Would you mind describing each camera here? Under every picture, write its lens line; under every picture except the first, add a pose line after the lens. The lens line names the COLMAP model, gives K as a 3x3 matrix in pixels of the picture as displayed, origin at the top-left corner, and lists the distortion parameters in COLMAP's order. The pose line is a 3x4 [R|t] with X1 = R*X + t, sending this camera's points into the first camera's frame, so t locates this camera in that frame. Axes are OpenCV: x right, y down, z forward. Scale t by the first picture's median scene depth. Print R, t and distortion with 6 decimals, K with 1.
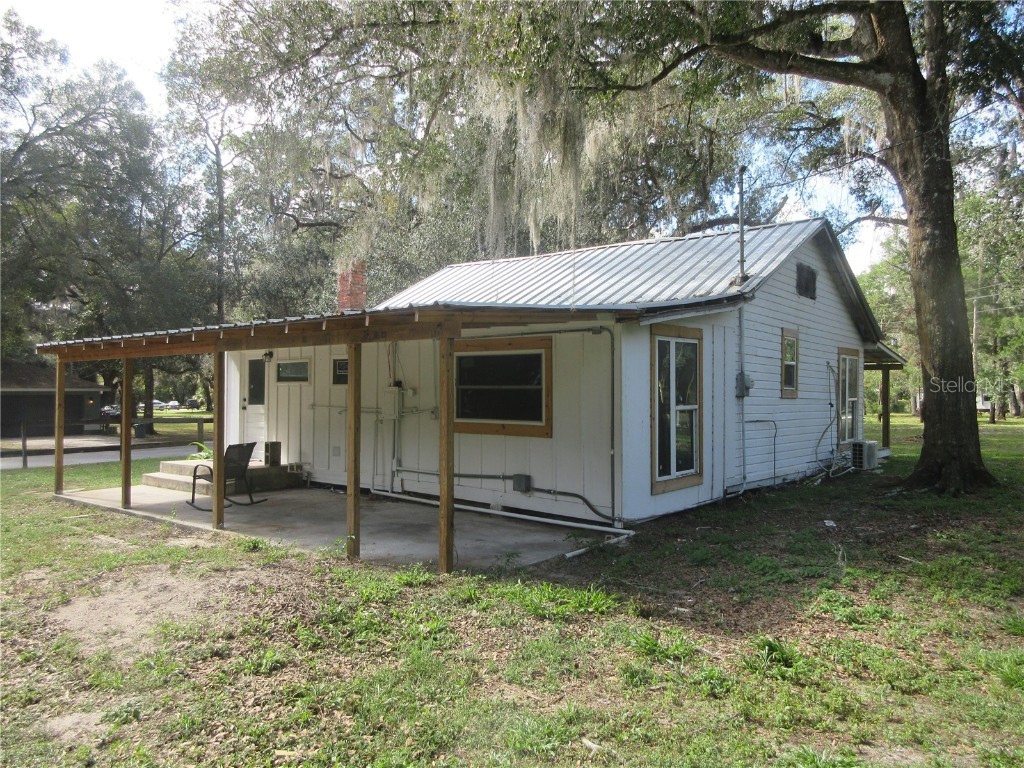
lens RADIAL K [[767.6, 0, 512.0], [0, 767.6, 384.0], [0, 0, 1]] dist [-0.002148, -0.003060]
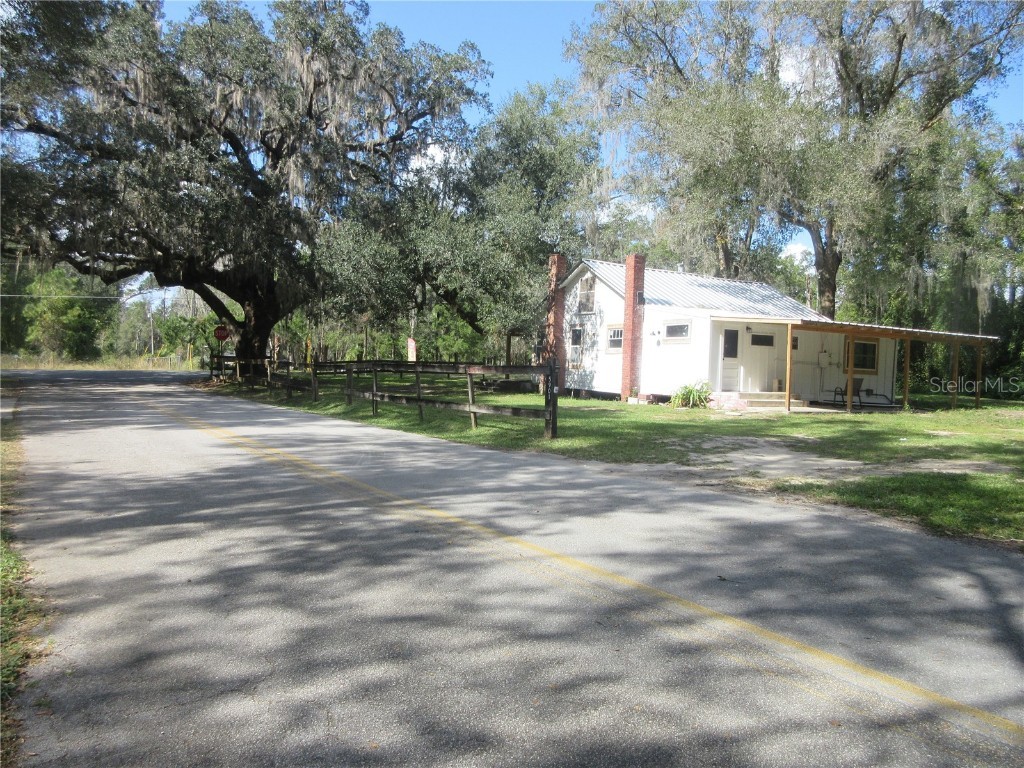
lens RADIAL K [[767.6, 0, 512.0], [0, 767.6, 384.0], [0, 0, 1]] dist [-0.002148, -0.003060]
pose [[0.356793, -0.010128, 0.934129, -2.698923], [-0.051685, 0.998196, 0.030564, 0.076878], [-0.932753, -0.059186, 0.355625, 1.133245]]
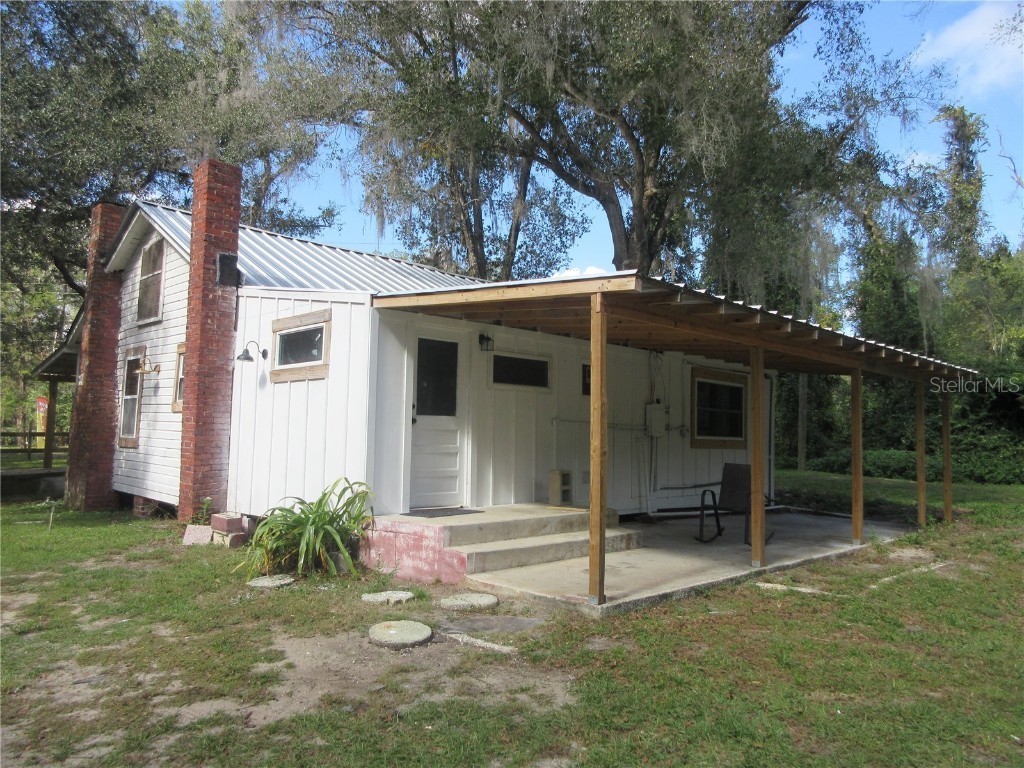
lens RADIAL K [[767.6, 0, 512.0], [0, 767.6, 384.0], [0, 0, 1]] dist [-0.002148, -0.003060]
pose [[0.093668, 0.070538, 0.993102, -1.237046], [-0.034033, 0.997131, -0.067614, 0.055411], [-0.995022, -0.027464, 0.095800, 1.179697]]
